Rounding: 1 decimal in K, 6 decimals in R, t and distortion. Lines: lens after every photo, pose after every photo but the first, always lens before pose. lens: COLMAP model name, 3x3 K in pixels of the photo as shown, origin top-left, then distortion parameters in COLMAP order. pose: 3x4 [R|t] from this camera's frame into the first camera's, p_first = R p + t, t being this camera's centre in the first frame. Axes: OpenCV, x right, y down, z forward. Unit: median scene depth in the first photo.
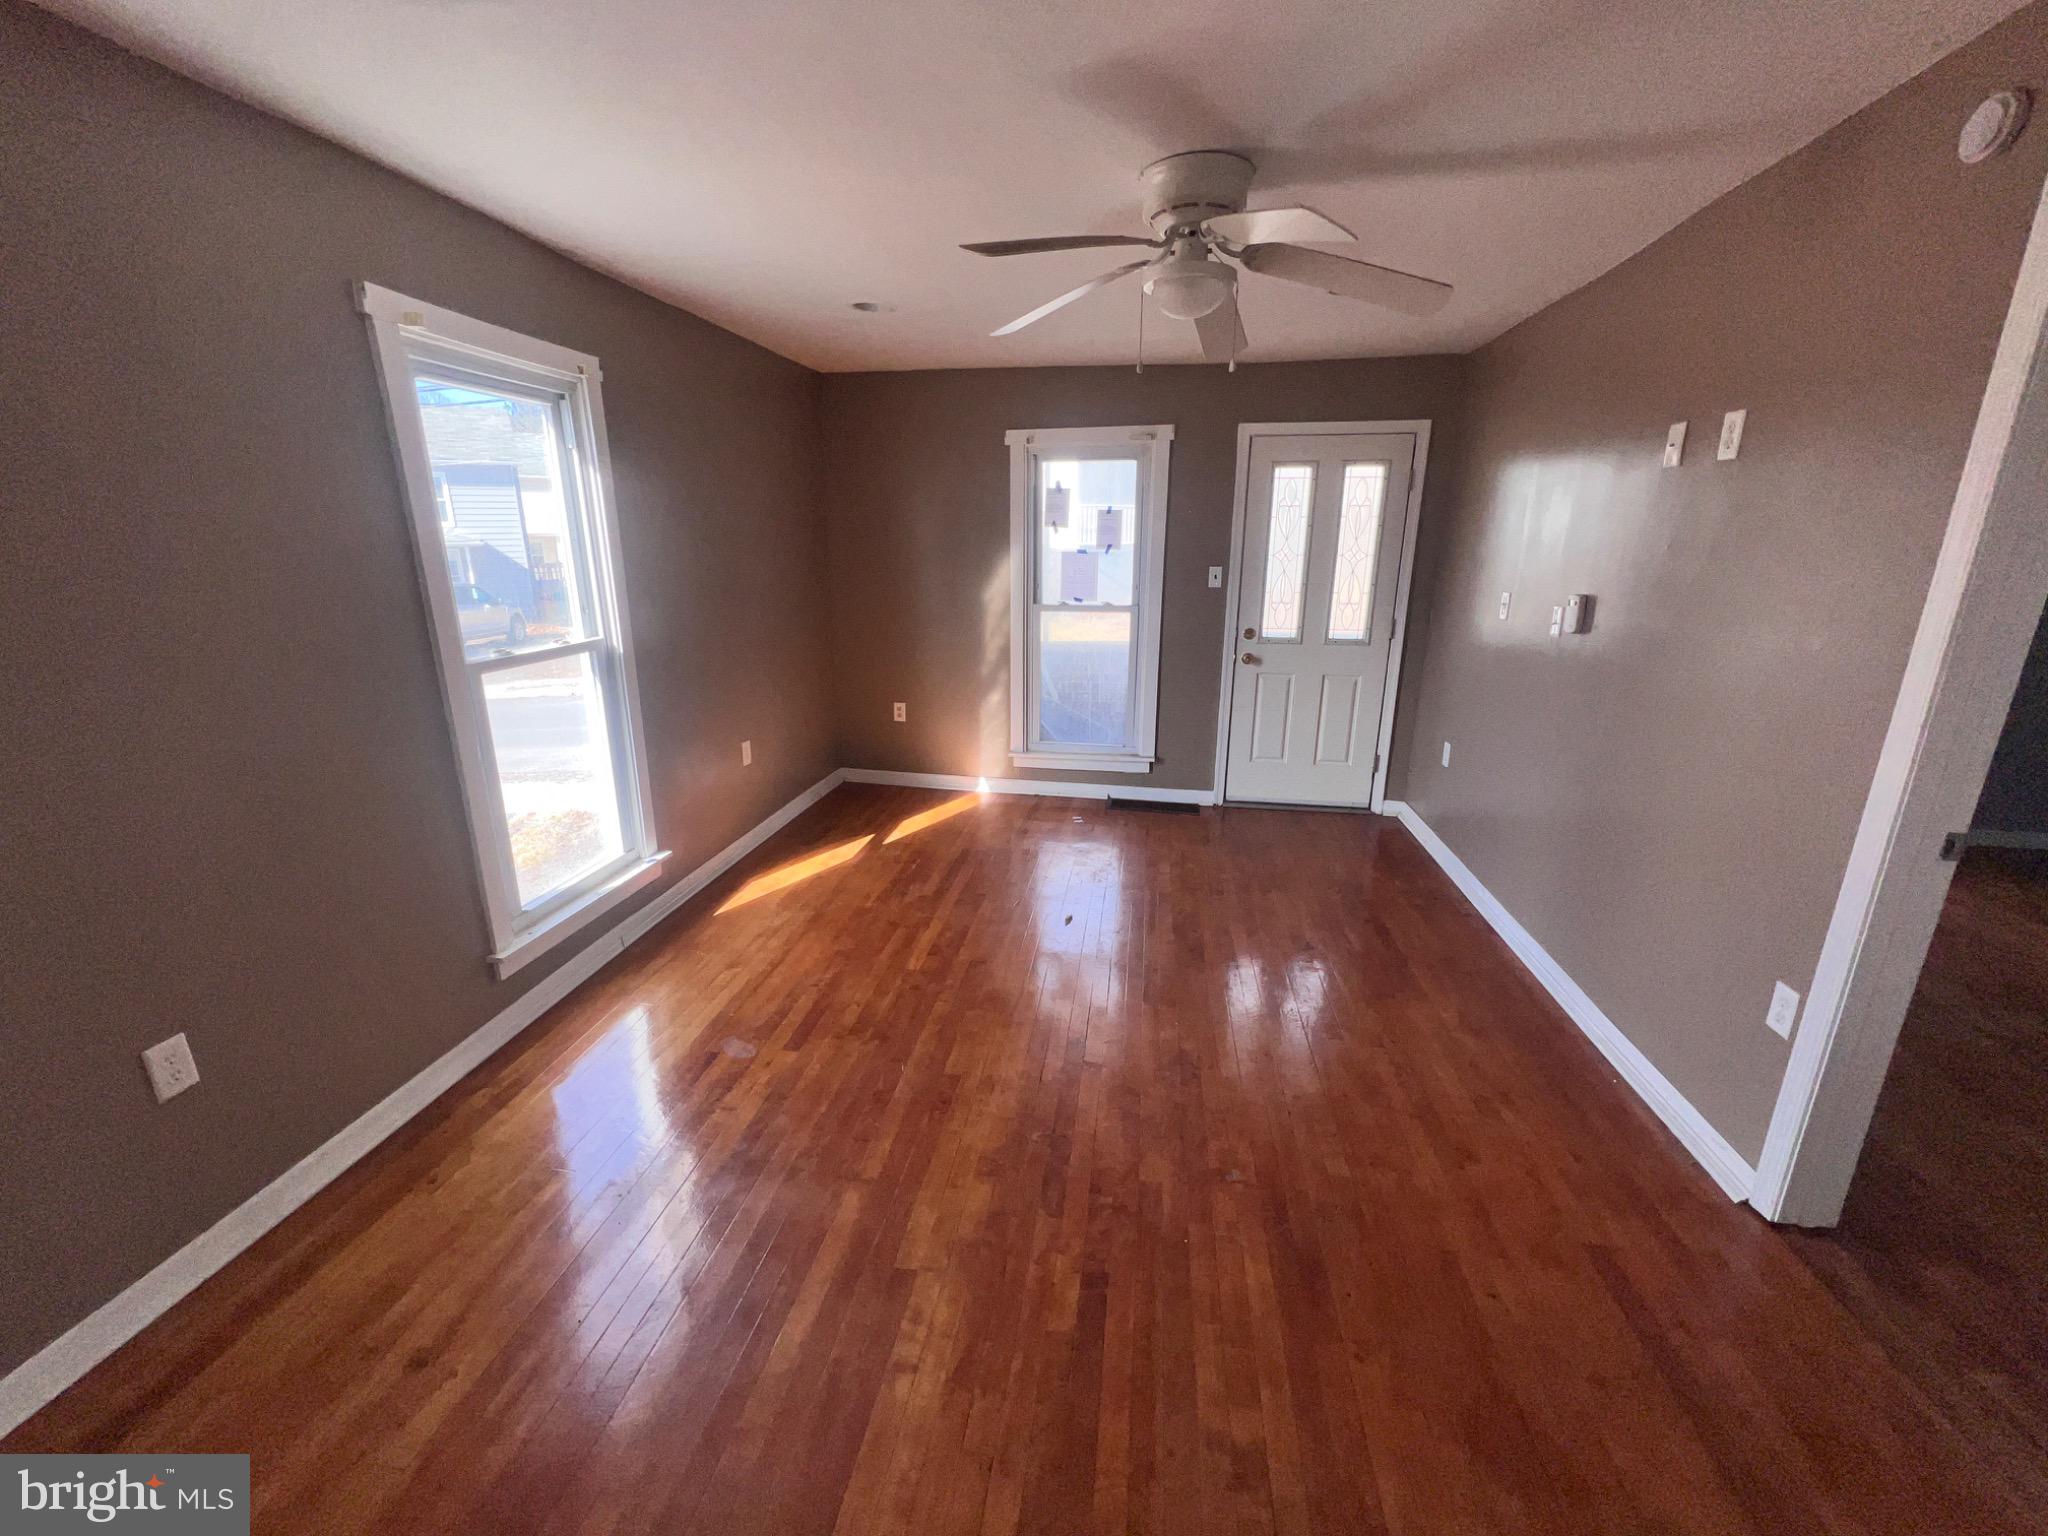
lens RADIAL K [[818.0, 0, 1021.6], [0, 818.0, 771.2], [0, 0, 1]] dist [0.000167, -0.000099]
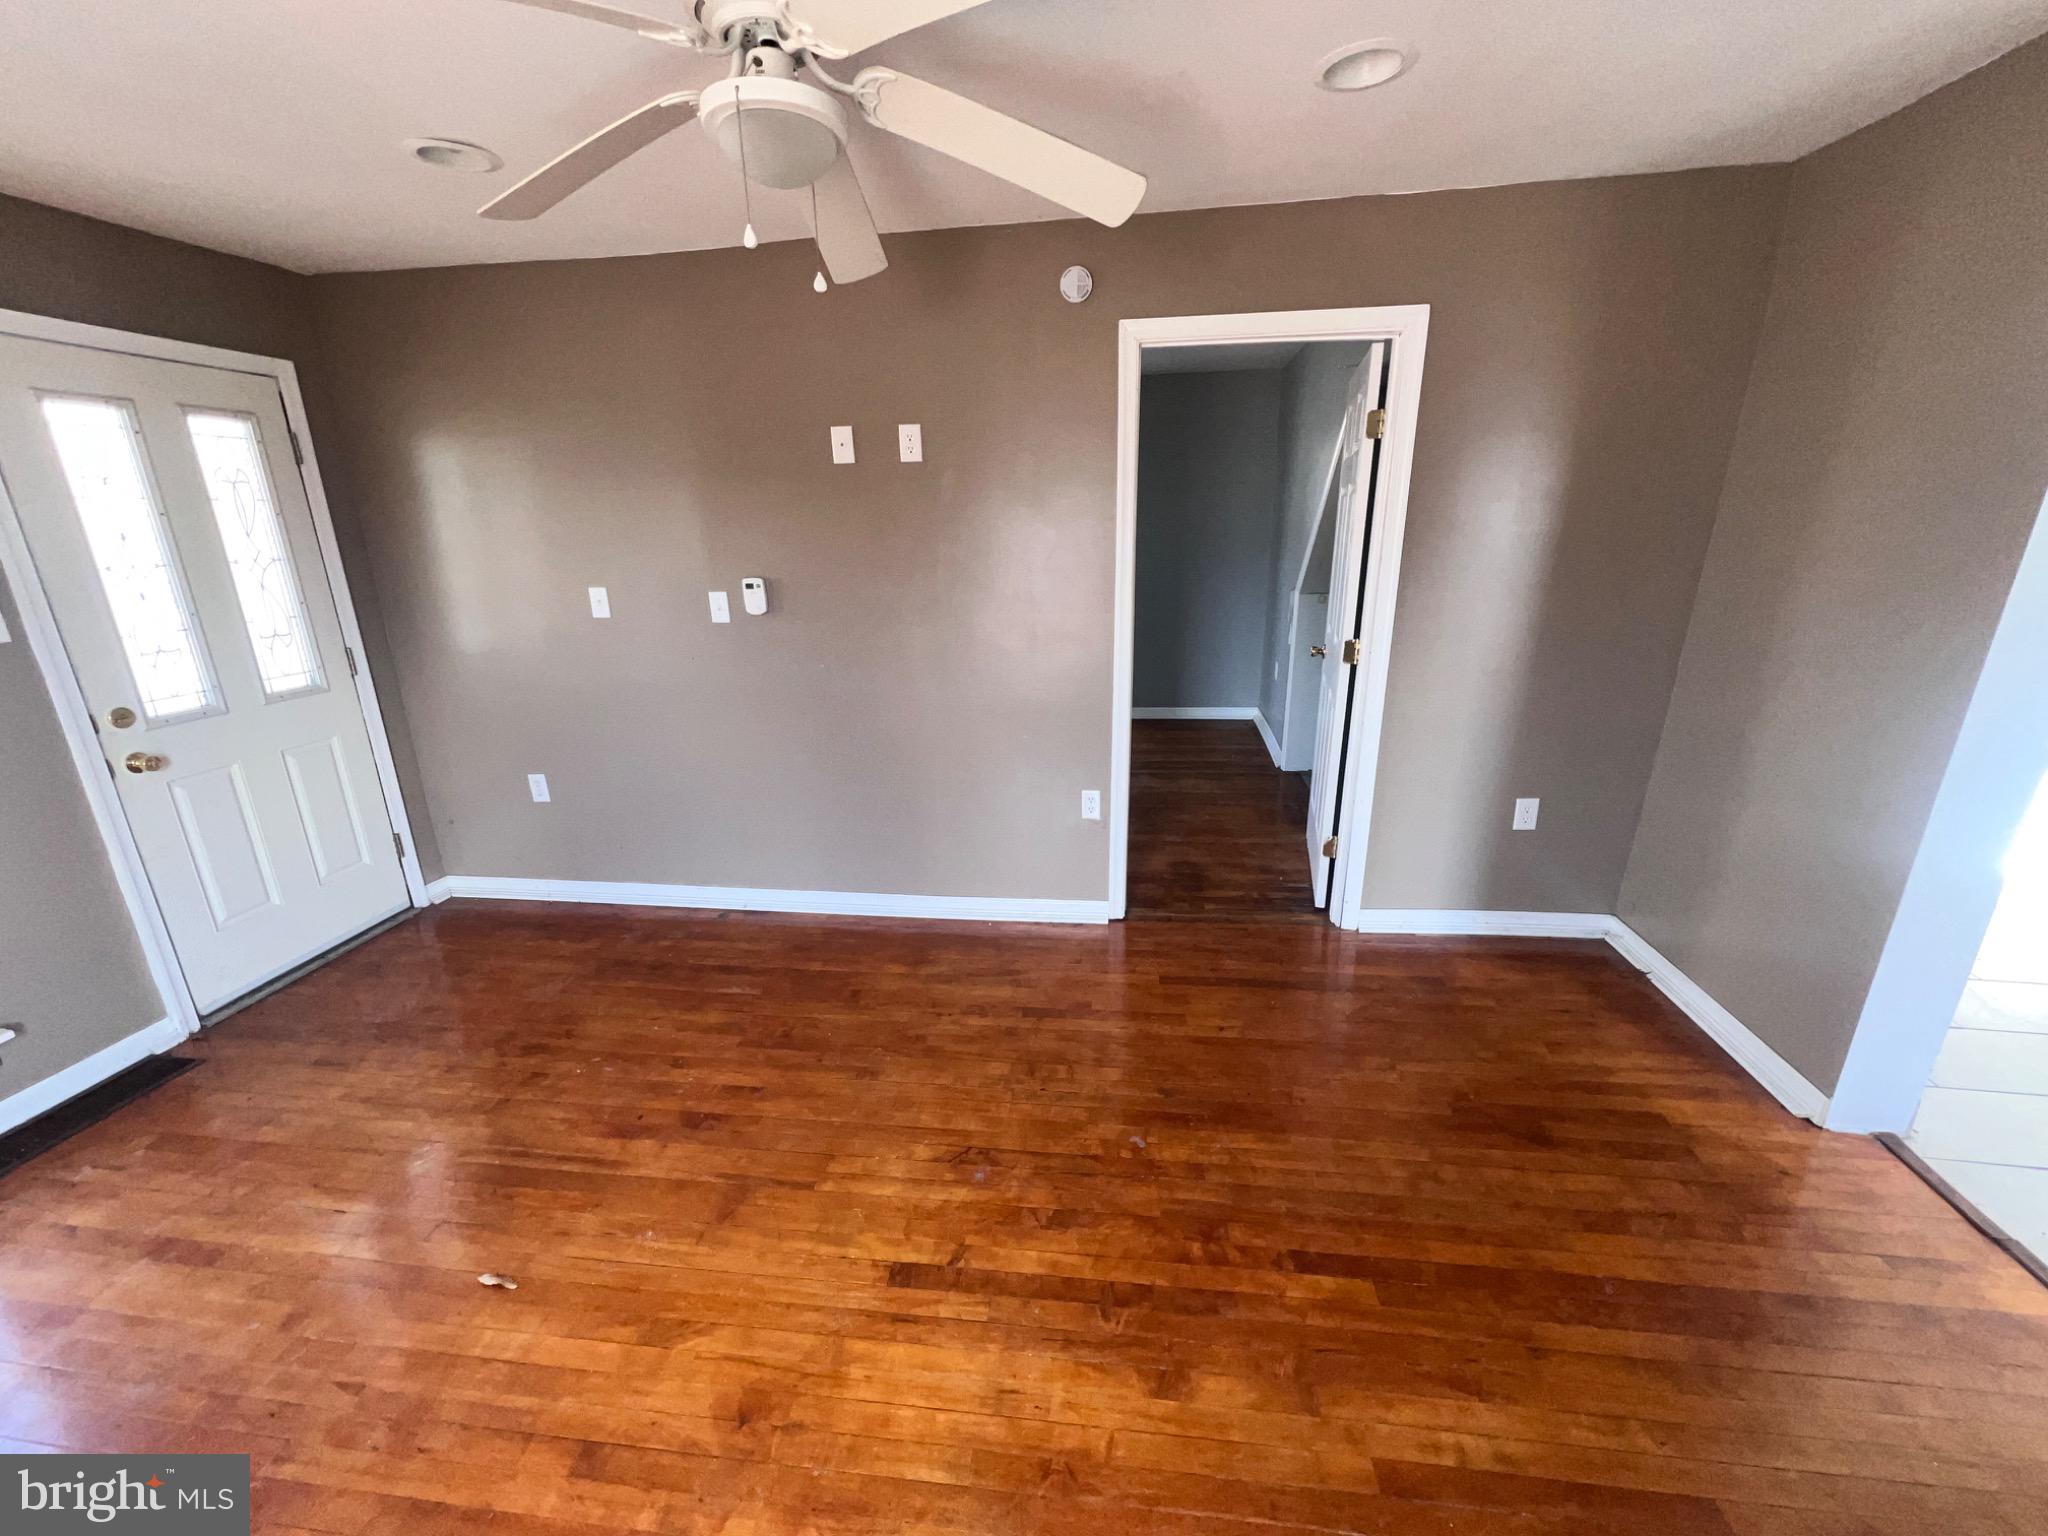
lens RADIAL K [[818.0, 0, 1021.6], [0, 818.0, 771.2], [0, 0, 1]] dist [0.000167, -0.000099]
pose [[-0.036915, -0.295484, 0.954634, -0.281367], [0.290168, 0.910958, 0.293186, -0.133029], [-0.956264, 0.287827, 0.052112, 0.459020]]
